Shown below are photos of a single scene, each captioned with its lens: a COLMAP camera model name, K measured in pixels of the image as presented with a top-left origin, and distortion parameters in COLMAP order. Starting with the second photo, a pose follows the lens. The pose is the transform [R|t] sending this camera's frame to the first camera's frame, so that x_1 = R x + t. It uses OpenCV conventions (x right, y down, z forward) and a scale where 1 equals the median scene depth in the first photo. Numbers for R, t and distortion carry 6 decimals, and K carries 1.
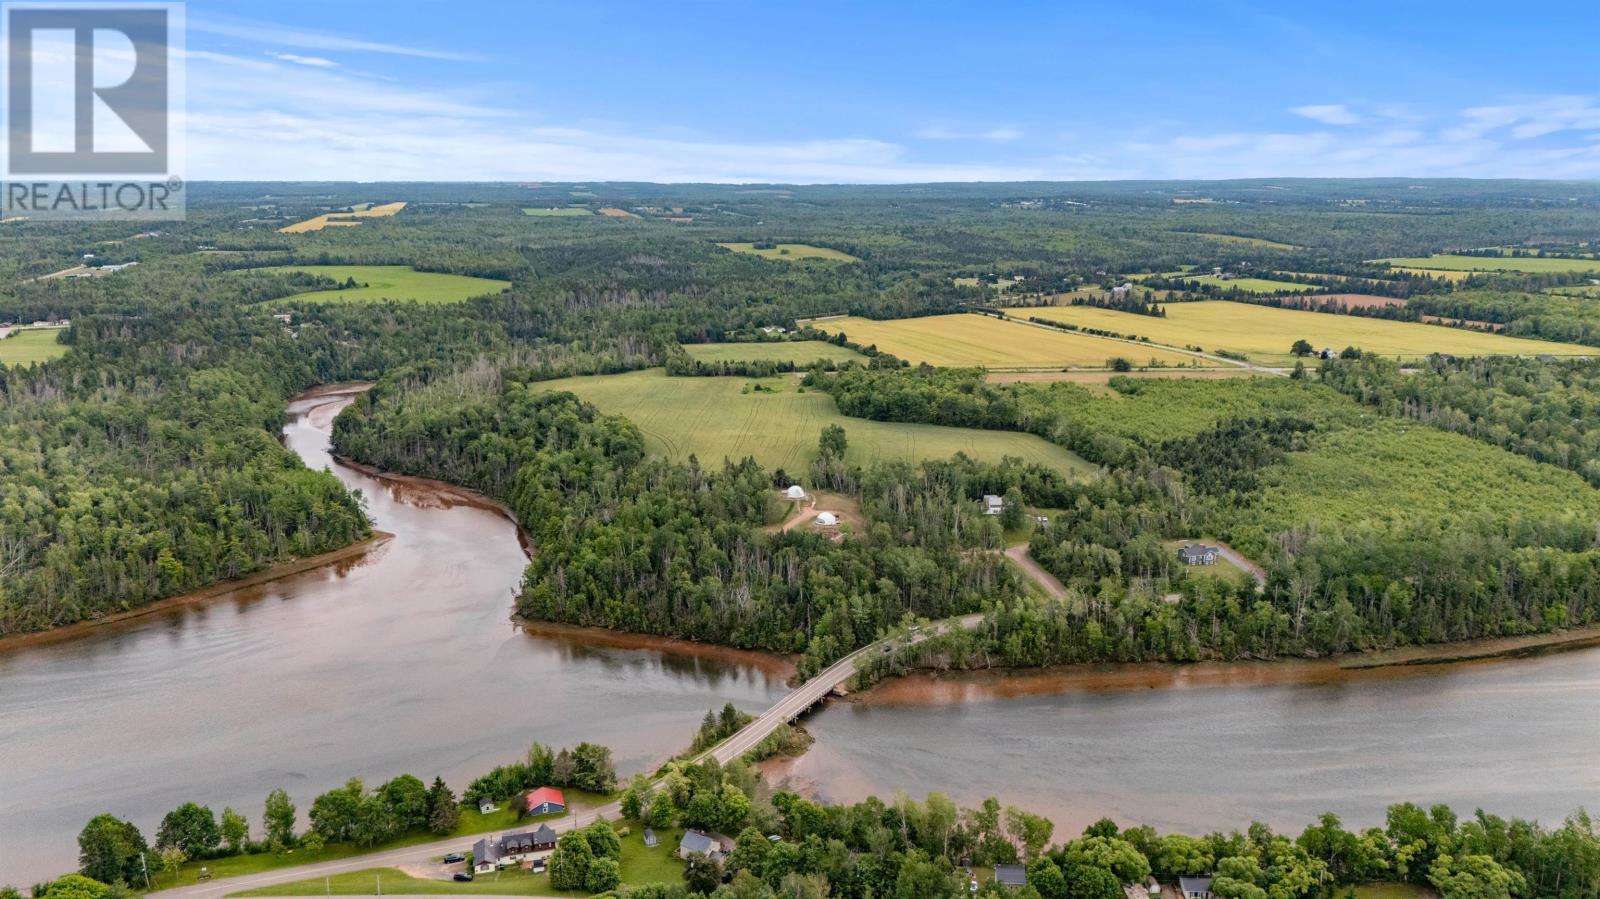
lens RADIAL K [[1167.5, 0, 796.1], [0, 1167.5, 454.6], [0, 0, 1]] dist [0.094497, -0.106475]
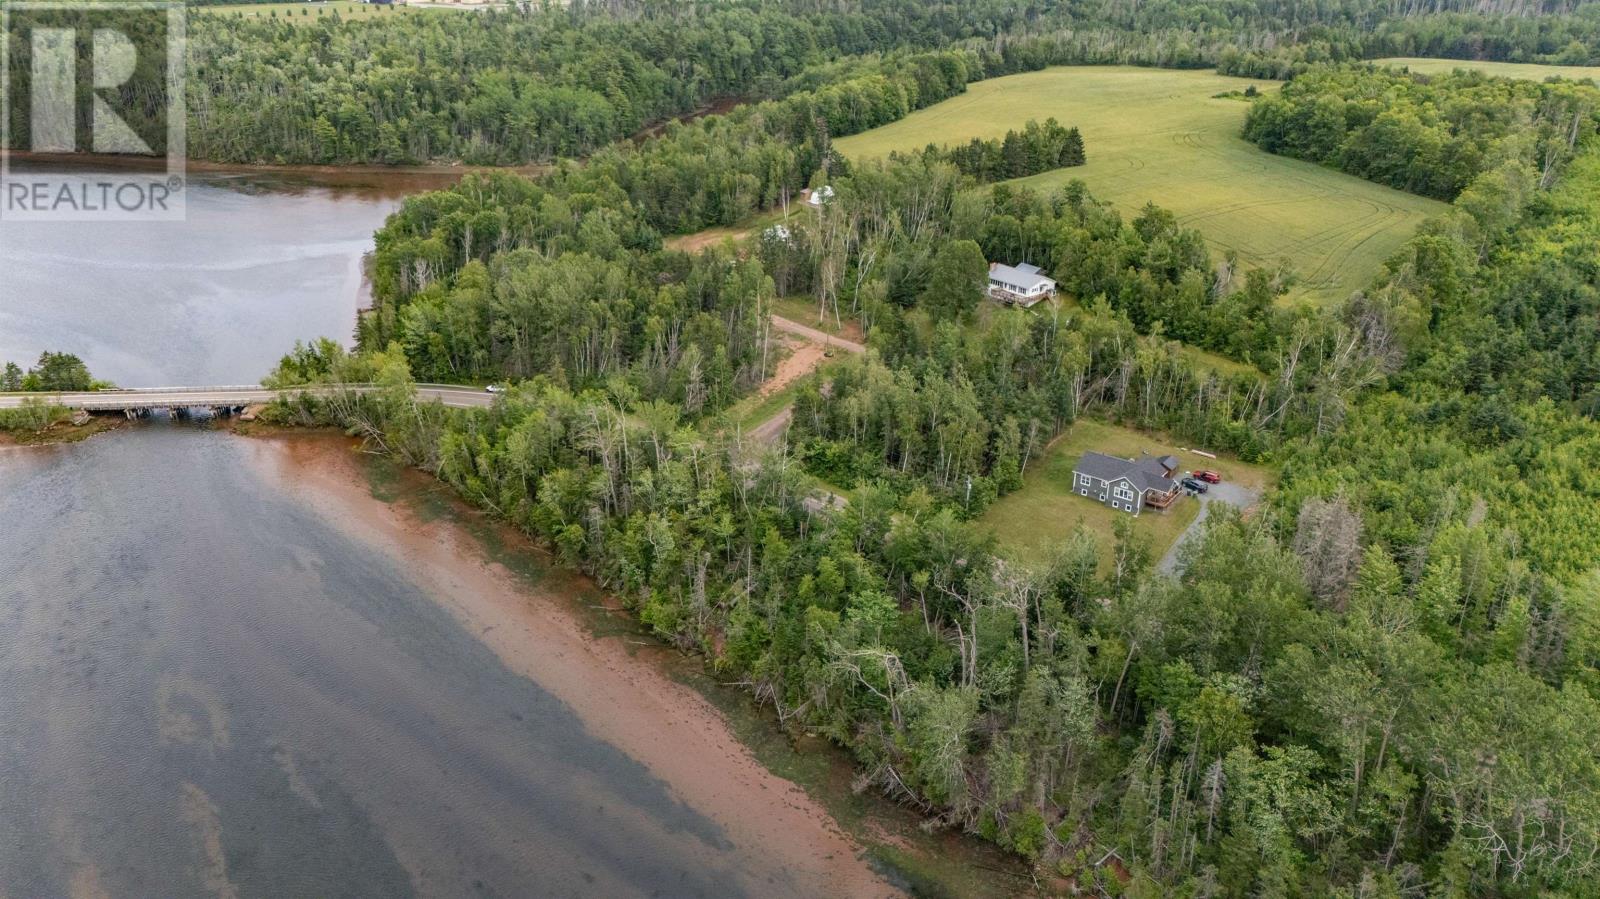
lens RADIAL K [[1175.0, 0, 795.6], [0, 1175.0, 448.8], [0, 0, 1]] dist [0.062273, -0.050591]
pose [[0.589166, 0.336054, -0.734813, 0.386743], [-0.191661, 0.941578, 0.276943, -0.009079], [0.784952, -0.022331, 0.619154, 0.463533]]
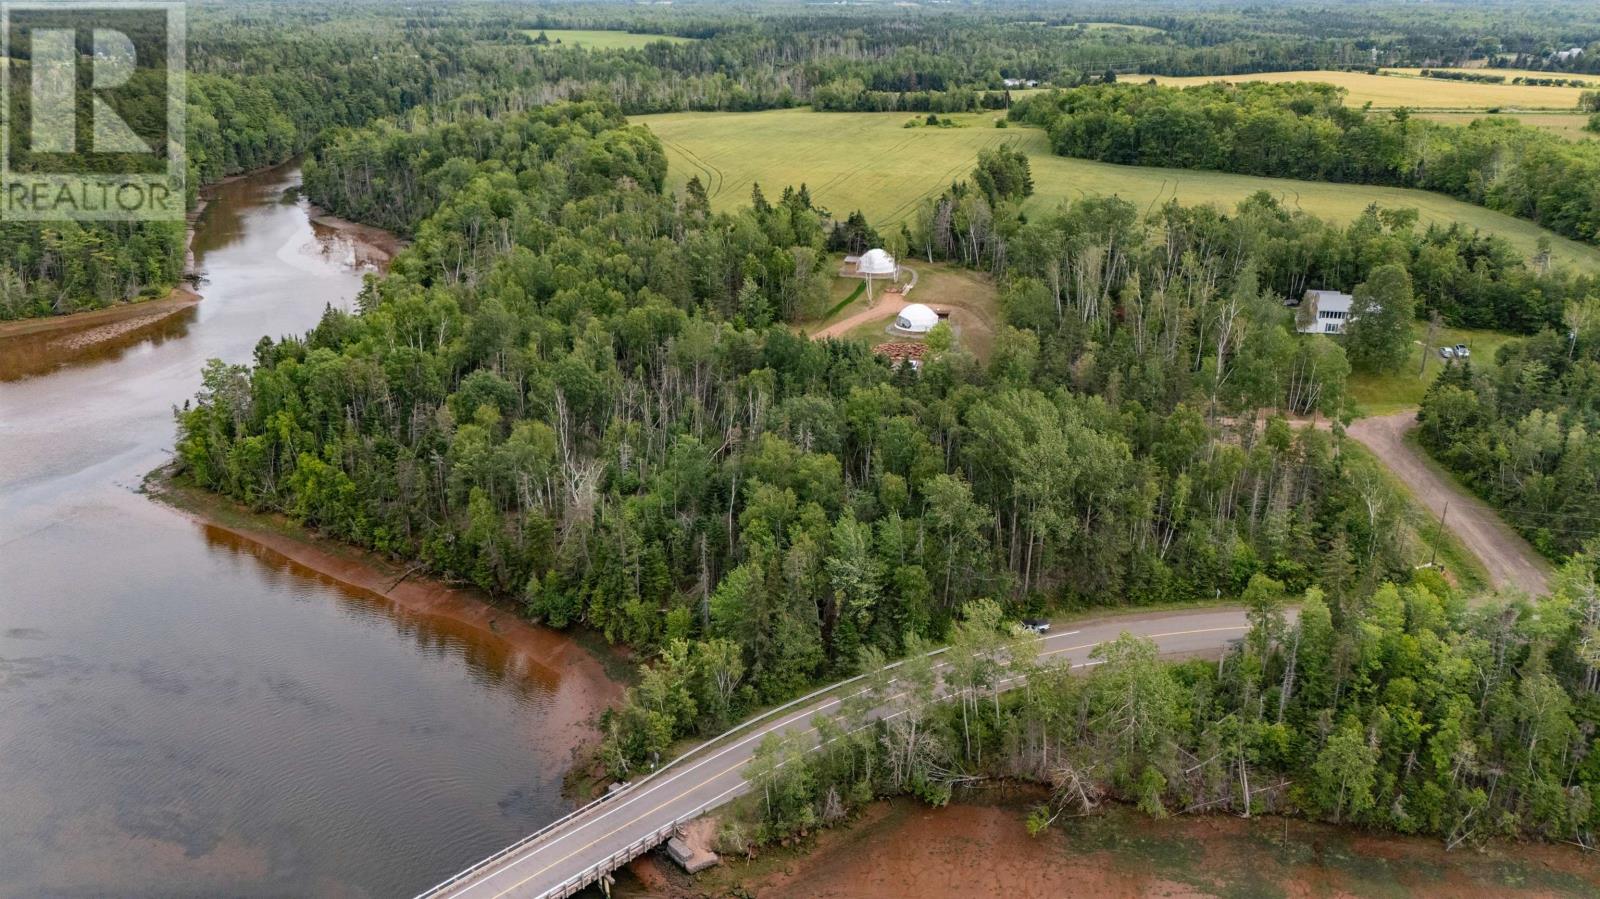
lens RADIAL K [[1175.0, 0, 795.6], [0, 1175.0, 448.8], [0, 0, 1]] dist [0.062273, -0.050591]
pose [[0.966000, 0.095136, -0.240403, 0.069342], [-0.062374, 0.988128, 0.140404, 0.032896], [0.250906, -0.120635, 0.960465, 0.408541]]
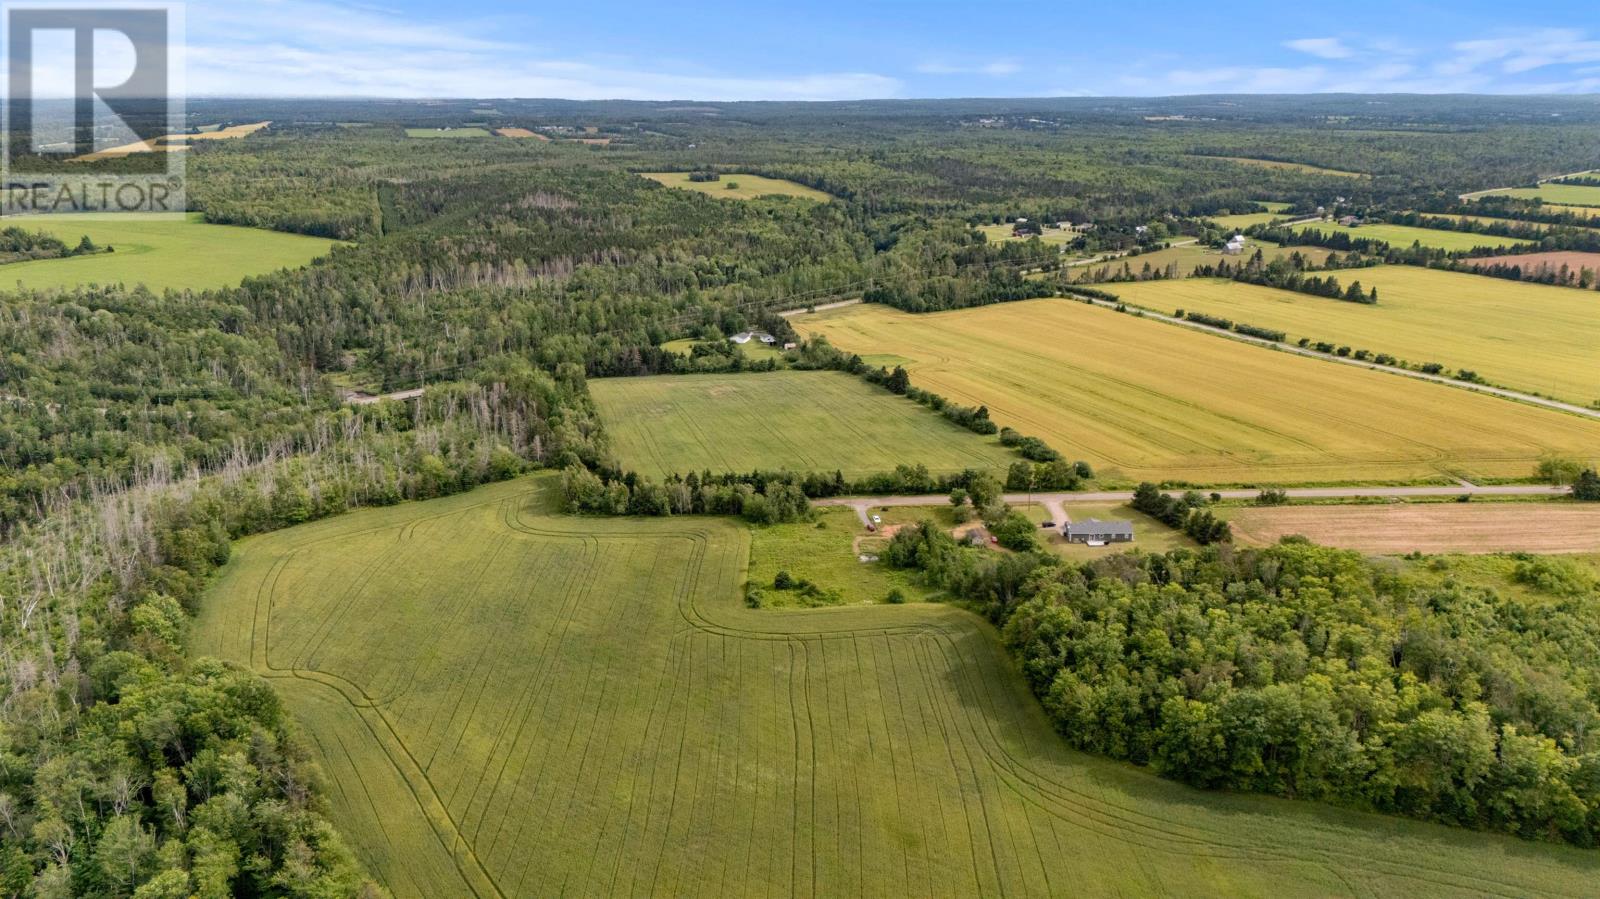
lens RADIAL K [[1167.5, 0, 796.1], [0, 1167.5, 454.6], [0, 0, 1]] dist [0.094497, -0.106475]
pose [[0.997855, -0.021016, 0.061996, -0.058144], [0.016976, 0.997742, 0.064987, -0.141093], [-0.063222, -0.063796, 0.995958, 0.662802]]
